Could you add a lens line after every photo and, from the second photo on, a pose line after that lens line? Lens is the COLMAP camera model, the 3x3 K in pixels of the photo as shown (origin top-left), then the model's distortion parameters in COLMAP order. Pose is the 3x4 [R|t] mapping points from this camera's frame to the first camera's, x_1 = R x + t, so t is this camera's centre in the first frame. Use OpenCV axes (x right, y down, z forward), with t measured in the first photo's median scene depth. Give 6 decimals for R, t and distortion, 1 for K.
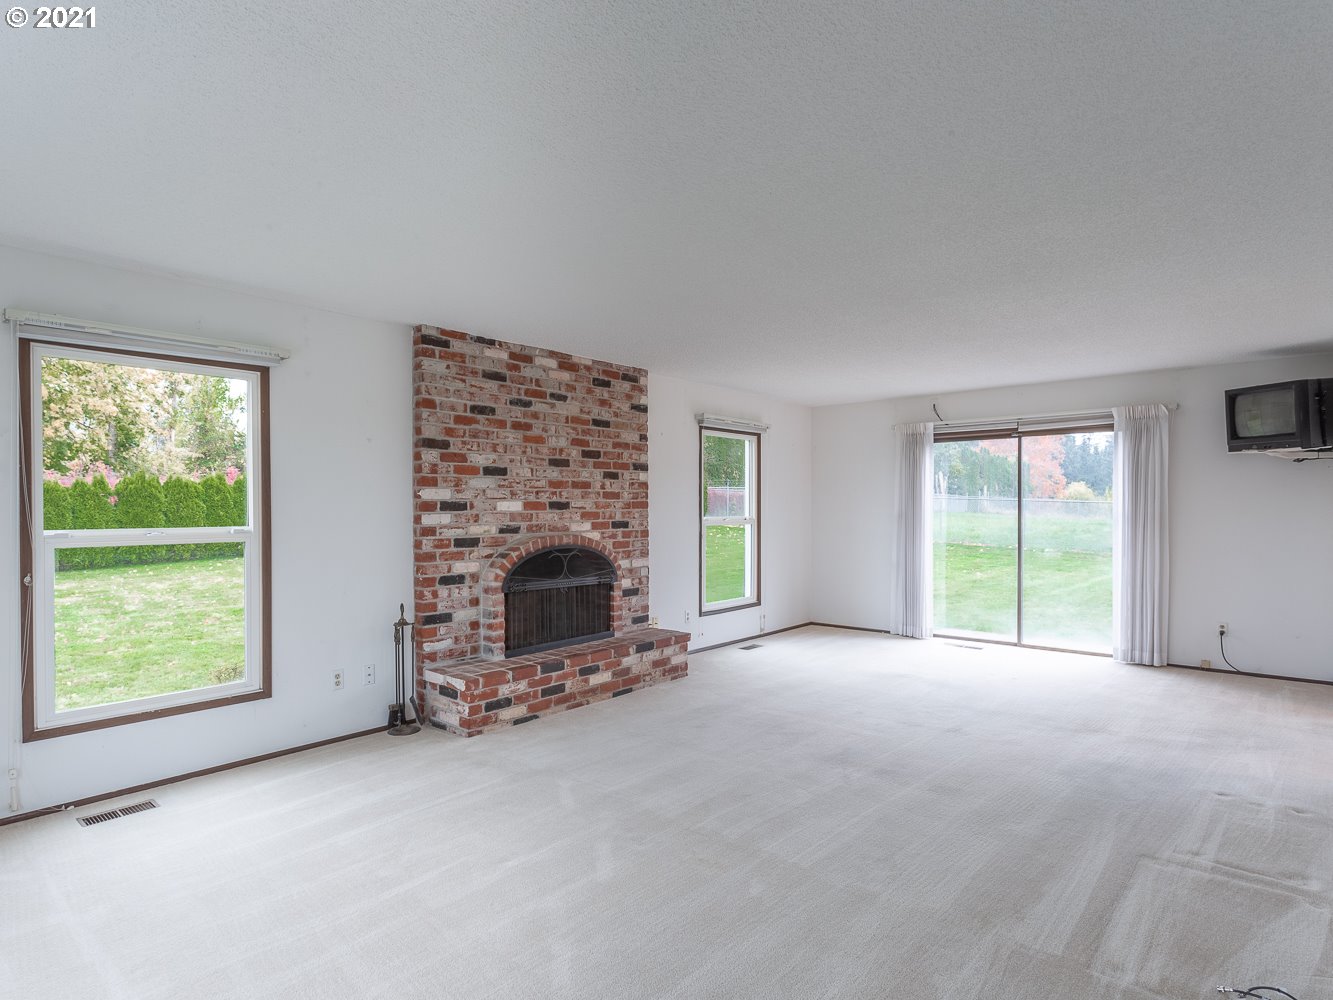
lens RADIAL K [[731.9, 0, 664.9], [0, 731.9, 508.6], [0, 0, 1]] dist [0.004545, 0.001015]
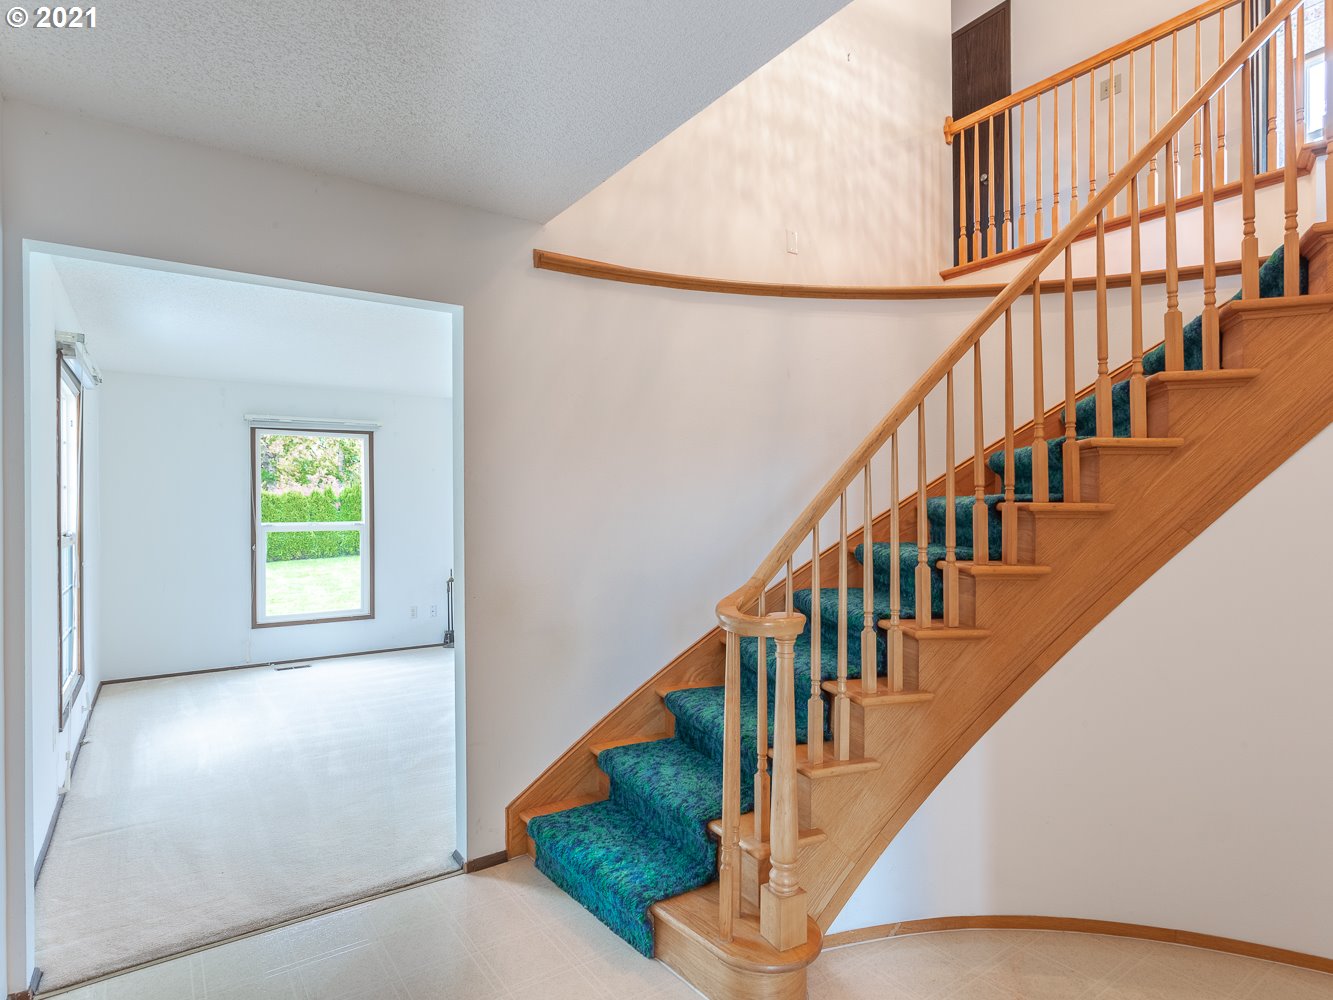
lens RADIAL K [[731.9, 0, 673.9], [0, 731.9, 503.7], [0, 0, 1]] dist [0.004545, 0.001015]
pose [[0.972477, -0.005069, -0.232943, 0.571157], [0.002709, 0.999942, -0.010452, 0.001964], [0.232982, 0.009533, 0.972434, -0.542391]]
